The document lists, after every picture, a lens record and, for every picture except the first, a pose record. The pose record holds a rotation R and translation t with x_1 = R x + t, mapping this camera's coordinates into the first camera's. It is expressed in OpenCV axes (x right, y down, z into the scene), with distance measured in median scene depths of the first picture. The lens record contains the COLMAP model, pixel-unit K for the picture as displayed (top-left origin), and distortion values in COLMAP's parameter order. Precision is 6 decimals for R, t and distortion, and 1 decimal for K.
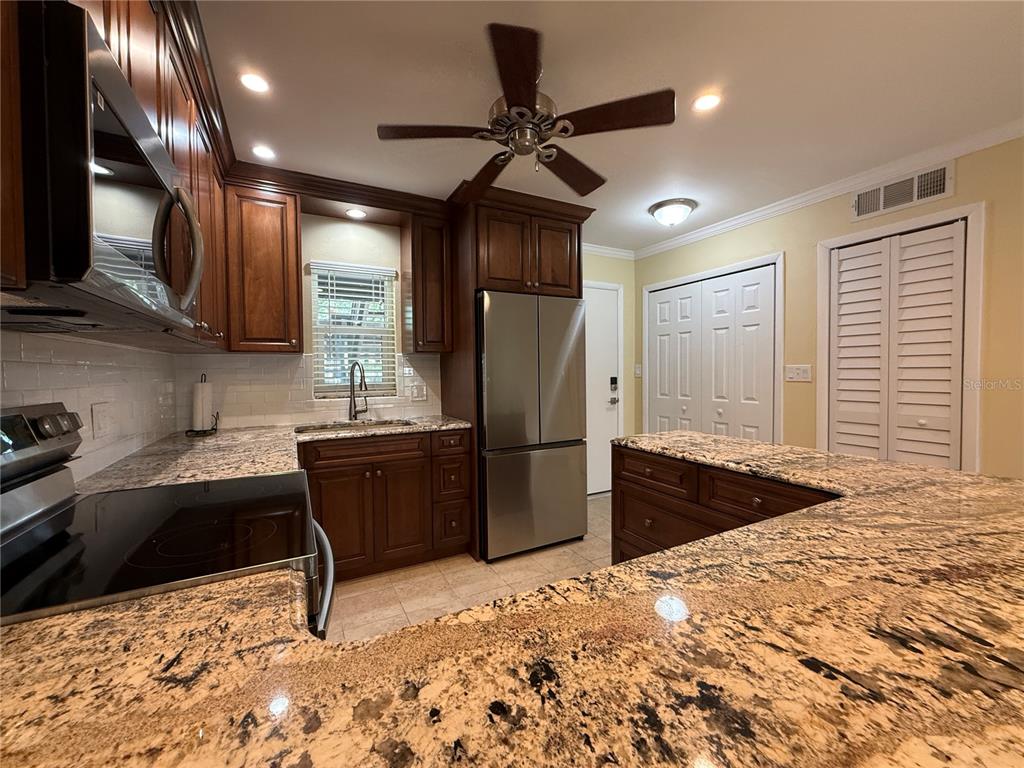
lens RADIAL K [[408.9, 0, 508.3], [0, 408.9, 383.4], [0, 0, 1]] dist [-0.000569, 0.000655]
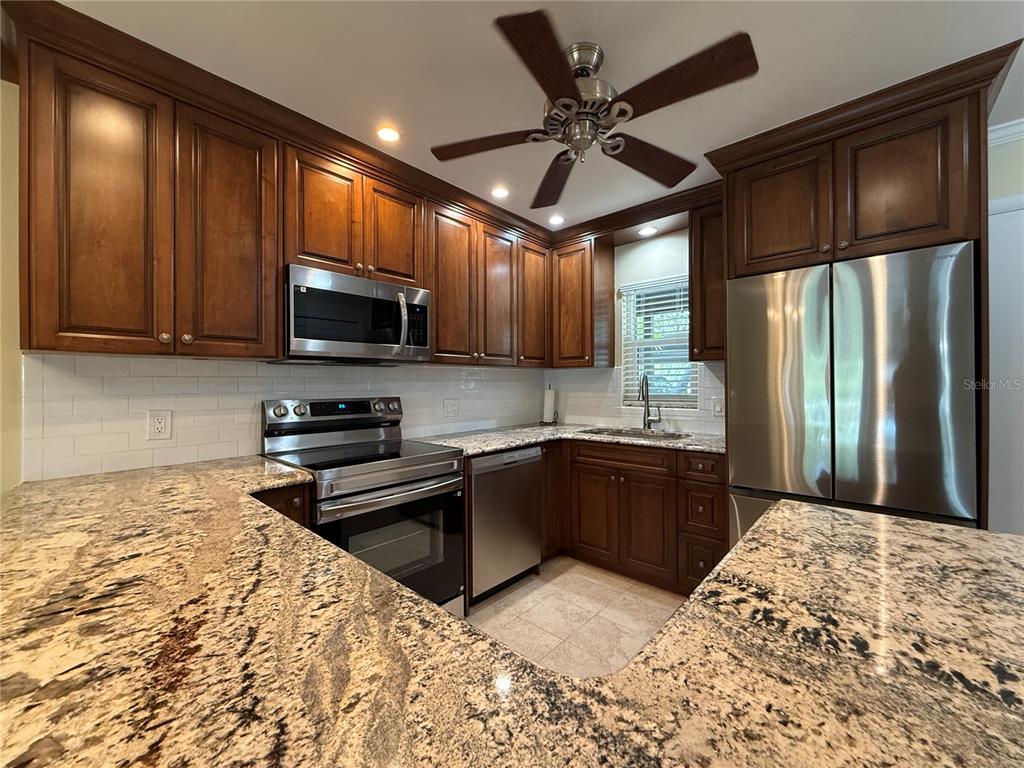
lens RADIAL K [[408.9, 0, 508.3], [0, 408.9, 383.4], [0, 0, 1]] dist [-0.000569, 0.000655]
pose [[0.341620, 0.008329, -0.939801, 1.442508], [-0.025083, 0.999685, -0.000258, -0.050203], [0.939503, 0.023662, 0.341722, 0.923811]]
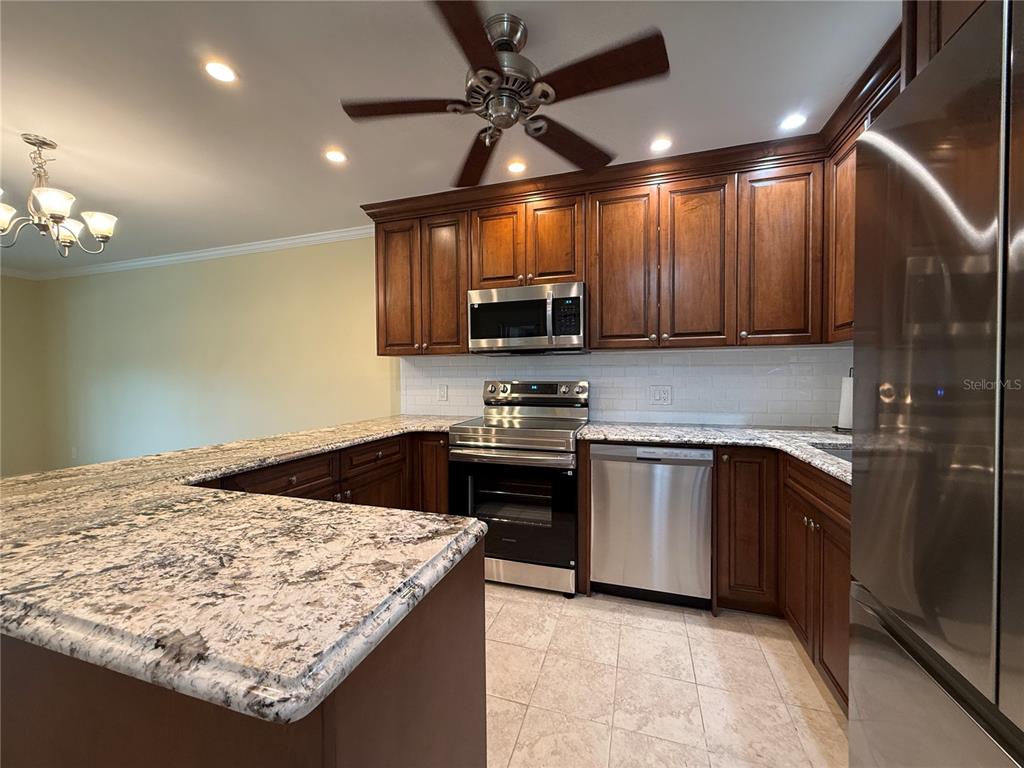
lens RADIAL K [[408.9, 0, 508.3], [0, 408.9, 383.4], [0, 0, 1]] dist [-0.000569, 0.000655]
pose [[-0.716792, 0.028422, -0.696708, 1.141260], [-0.006621, 0.998846, 0.047559, -0.067165], [0.697256, 0.038703, -0.715777, 2.843323]]
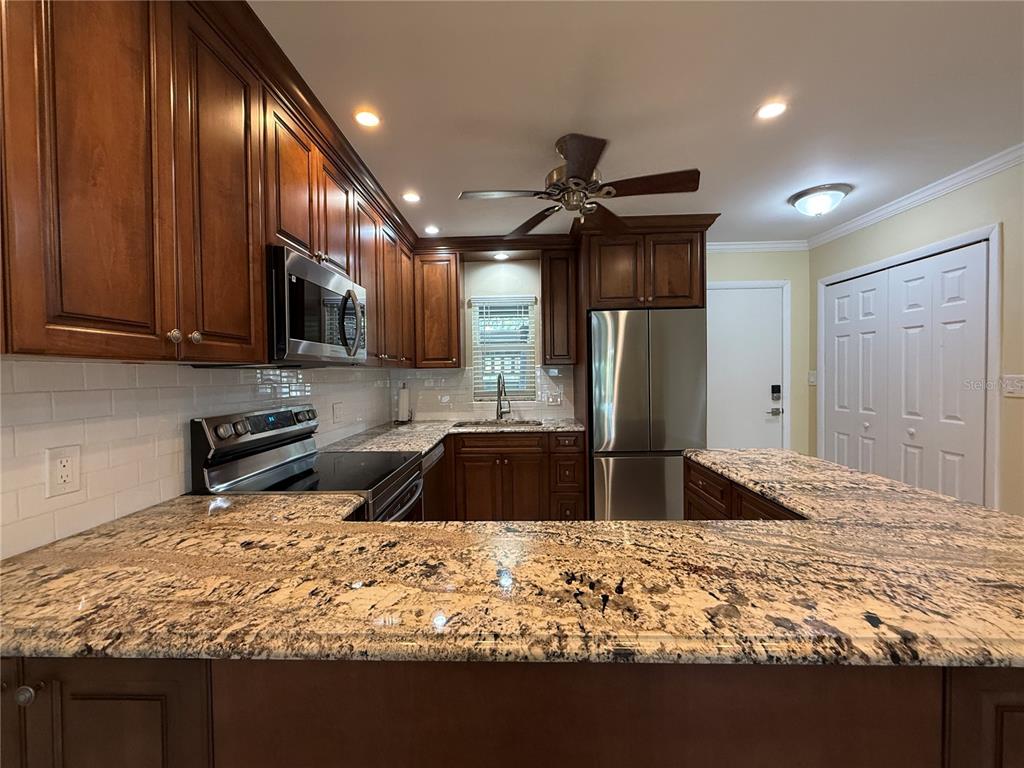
lens RADIAL K [[408.9, 0, 508.3], [0, 408.9, 383.4], [0, 0, 1]] dist [-0.000569, 0.000655]
pose [[0.870606, 0.008678, -0.491904, 0.805811], [-0.007694, 0.999962, 0.004023, -0.078365], [0.491921, 0.000283, 0.870640, -0.280058]]
